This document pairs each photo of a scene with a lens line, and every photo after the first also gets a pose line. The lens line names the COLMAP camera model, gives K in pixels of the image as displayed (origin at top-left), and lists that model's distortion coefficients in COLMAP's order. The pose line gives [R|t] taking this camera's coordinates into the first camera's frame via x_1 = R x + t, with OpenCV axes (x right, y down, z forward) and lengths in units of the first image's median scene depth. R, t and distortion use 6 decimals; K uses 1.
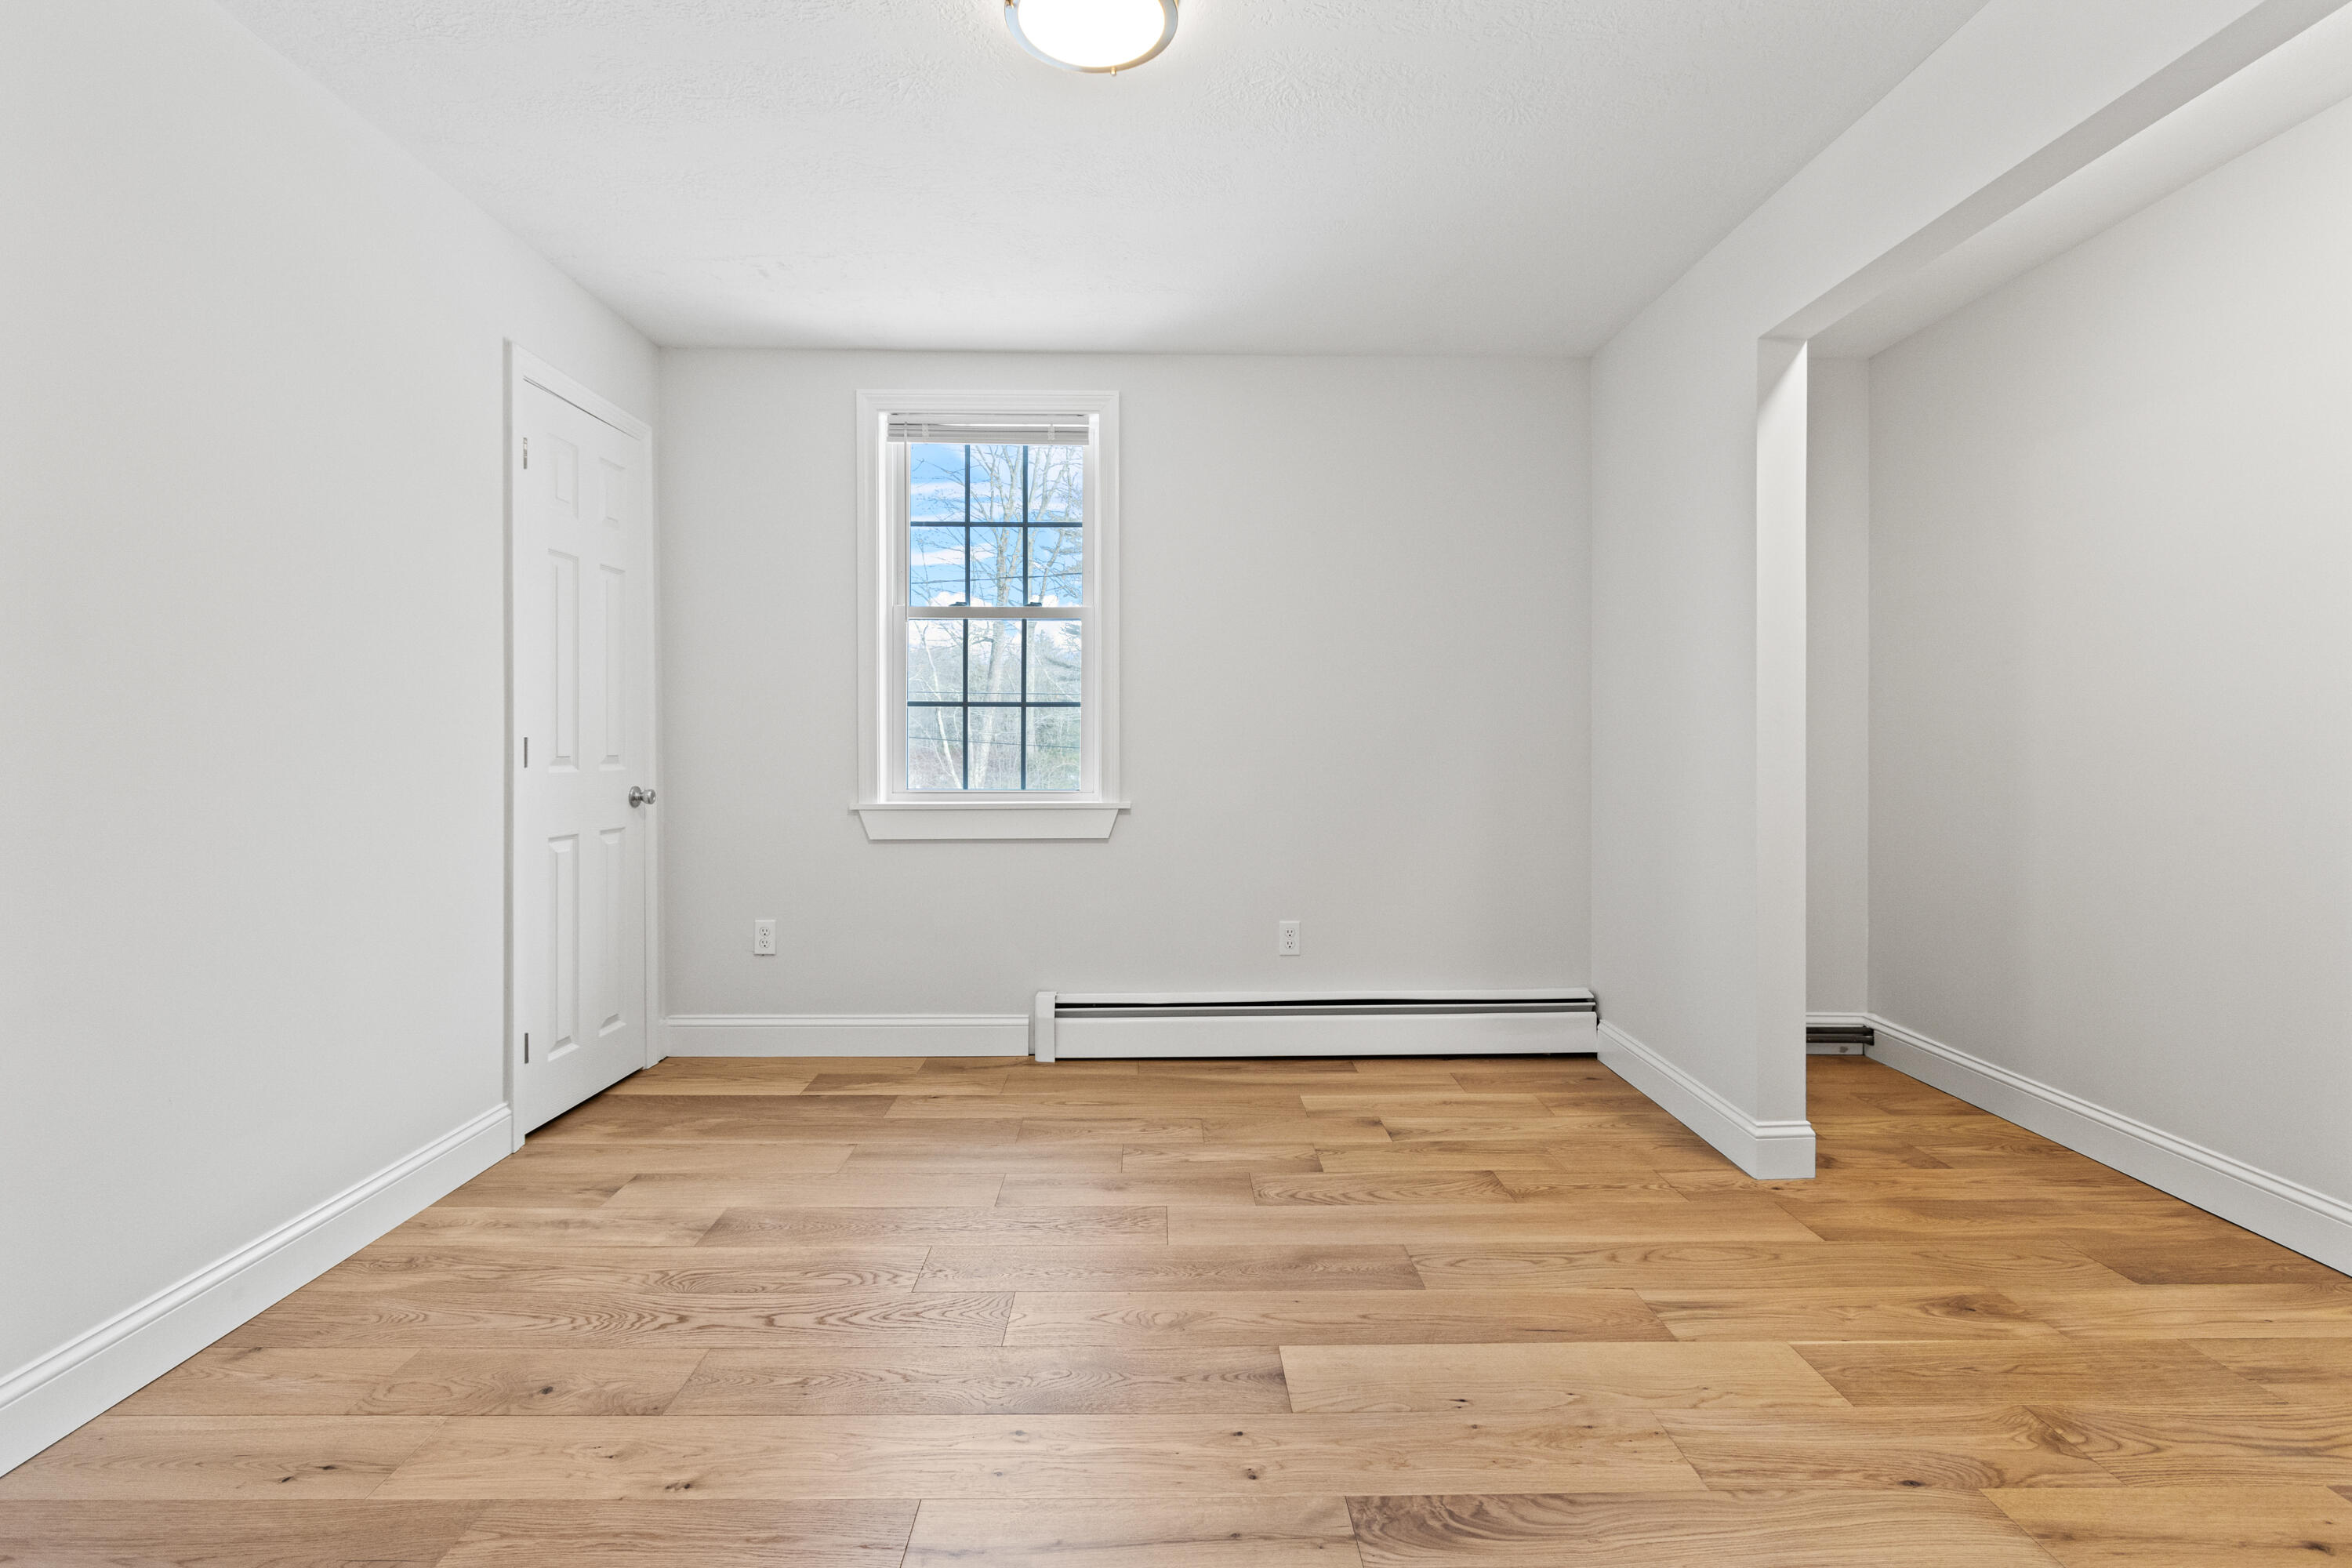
lens RADIAL K [[1122.0, 0, 1167.5], [0, 1122.0, 743.3], [0, 0, 1]] dist [0.000364, -0.000201]
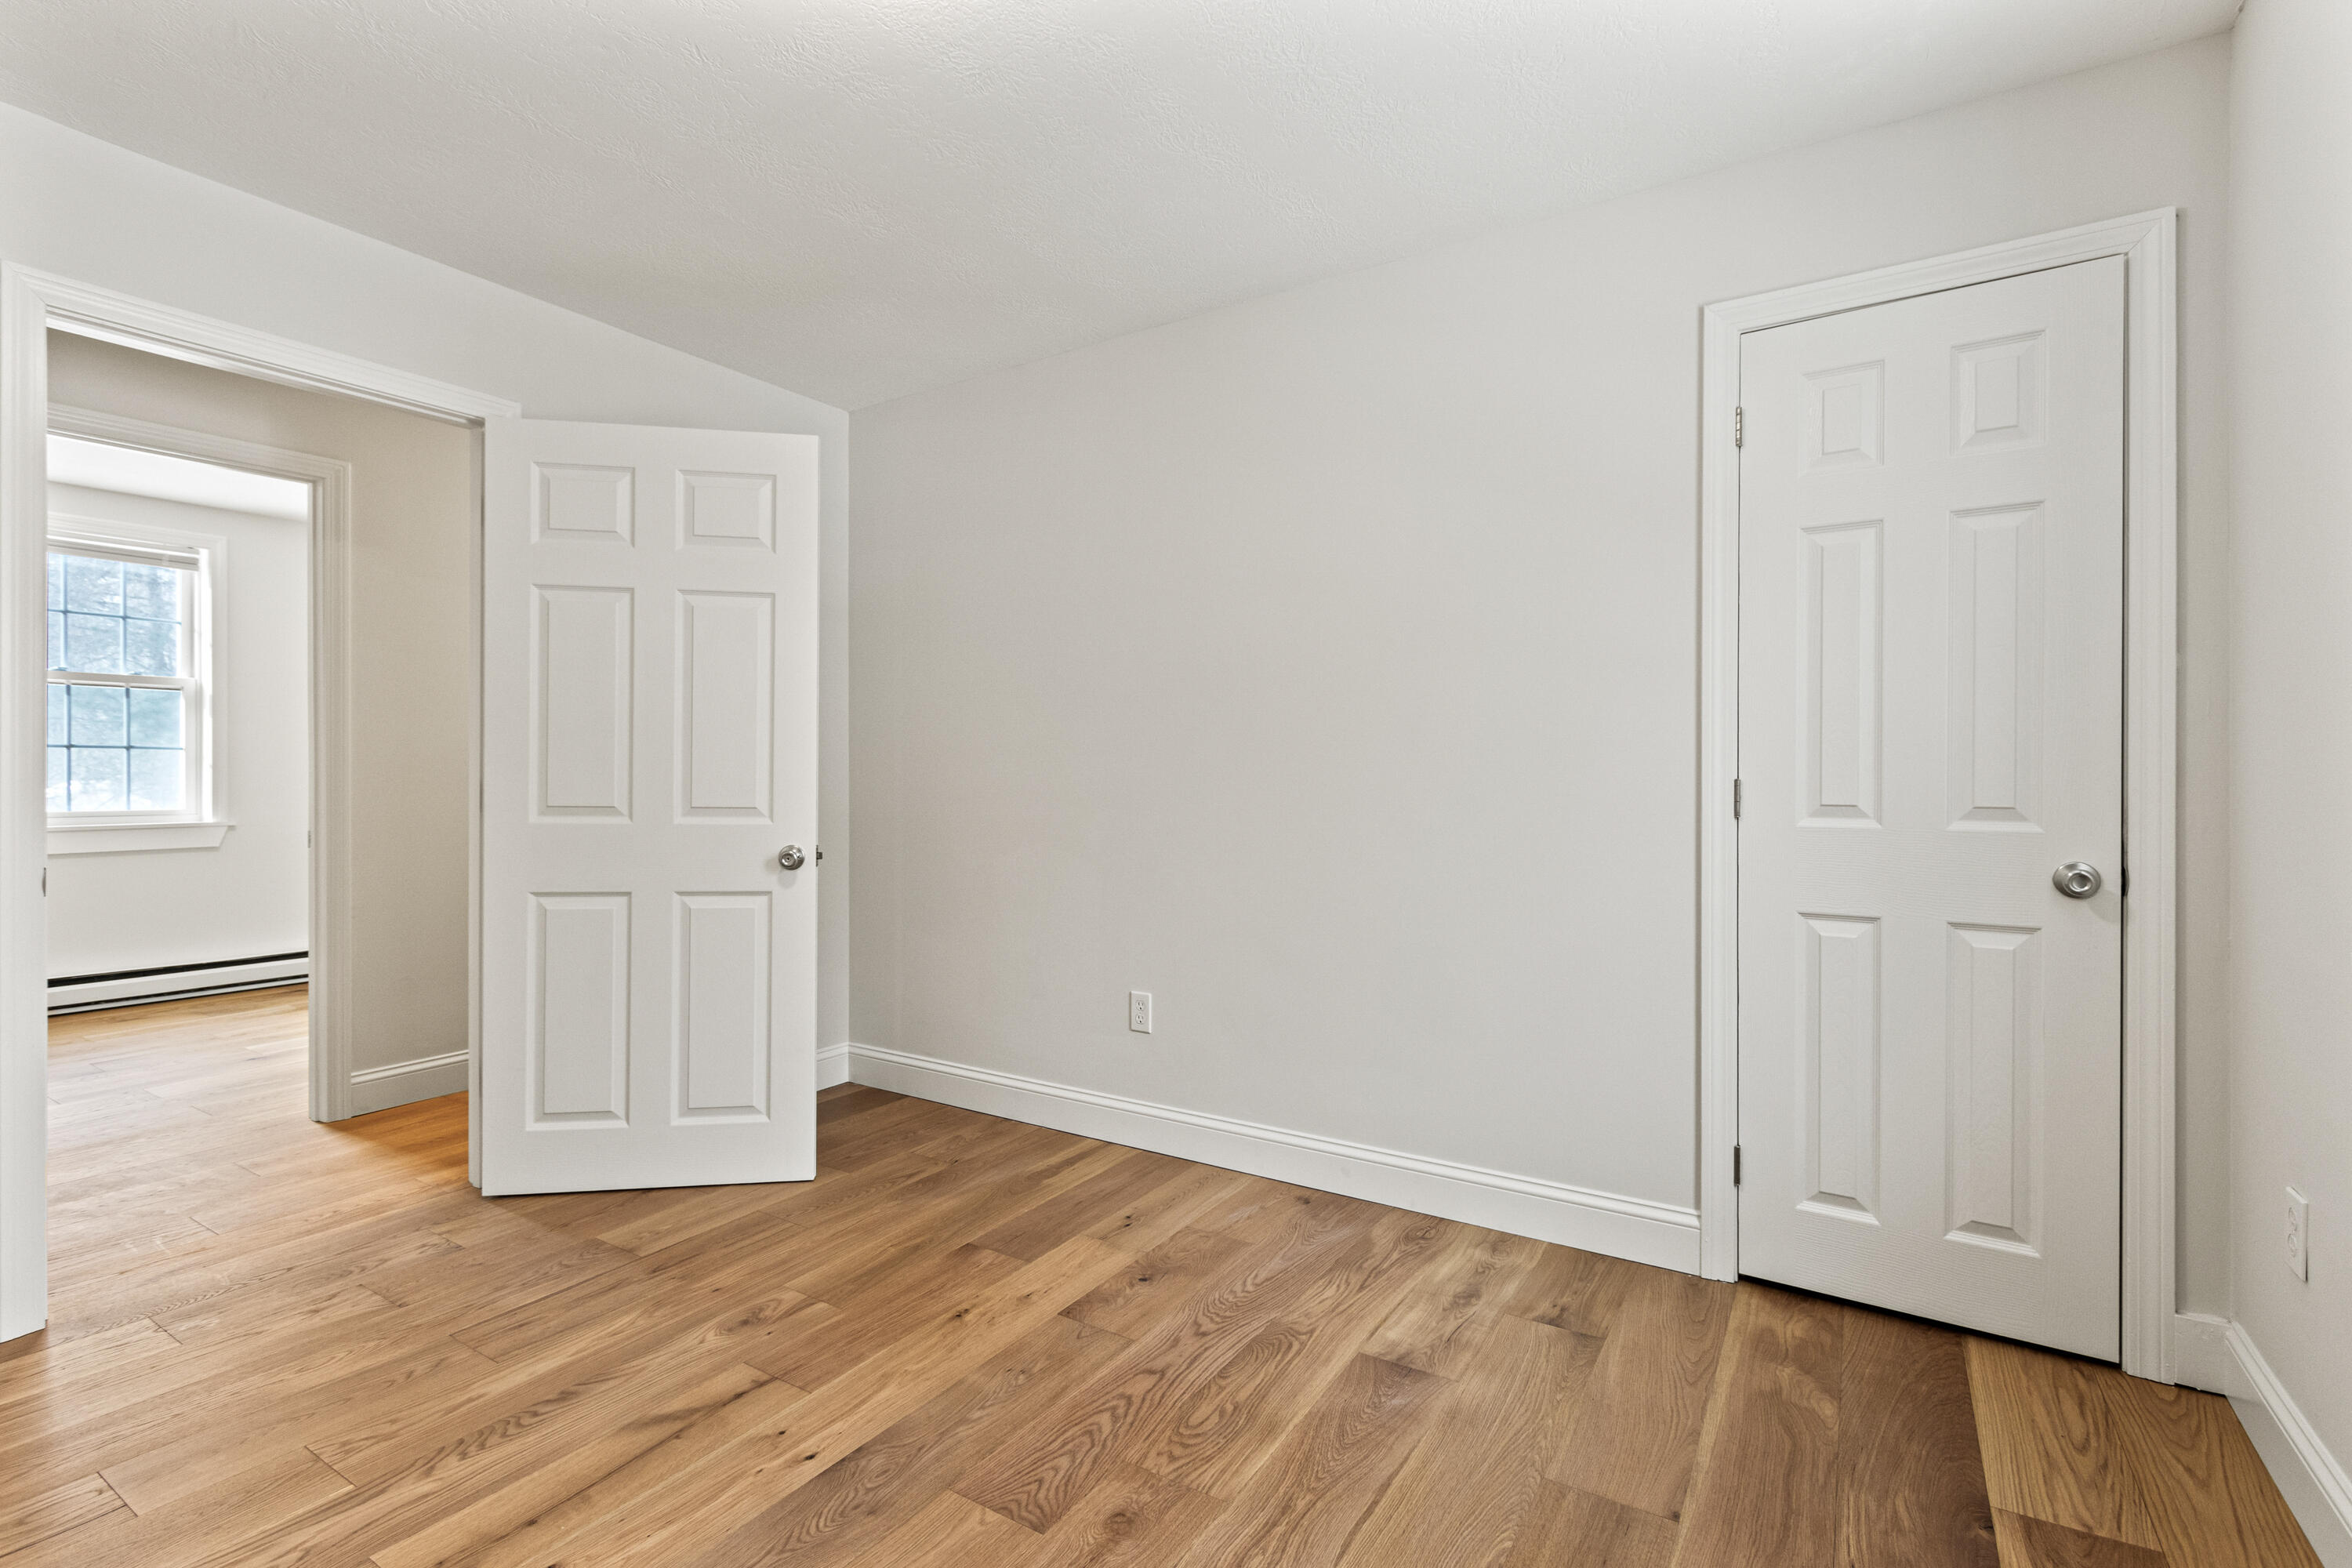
lens RADIAL K [[1072.3, 0, 1144.8], [0, 1072.3, 784.2], [0, 0, 1]] dist [-0.000442, -0.000086]
pose [[-0.561884, 0.000491, -0.827216, 0.361380], [-0.006962, 0.999962, 0.005322, -0.003116], [0.827187, 0.008749, -0.561859, 1.292637]]
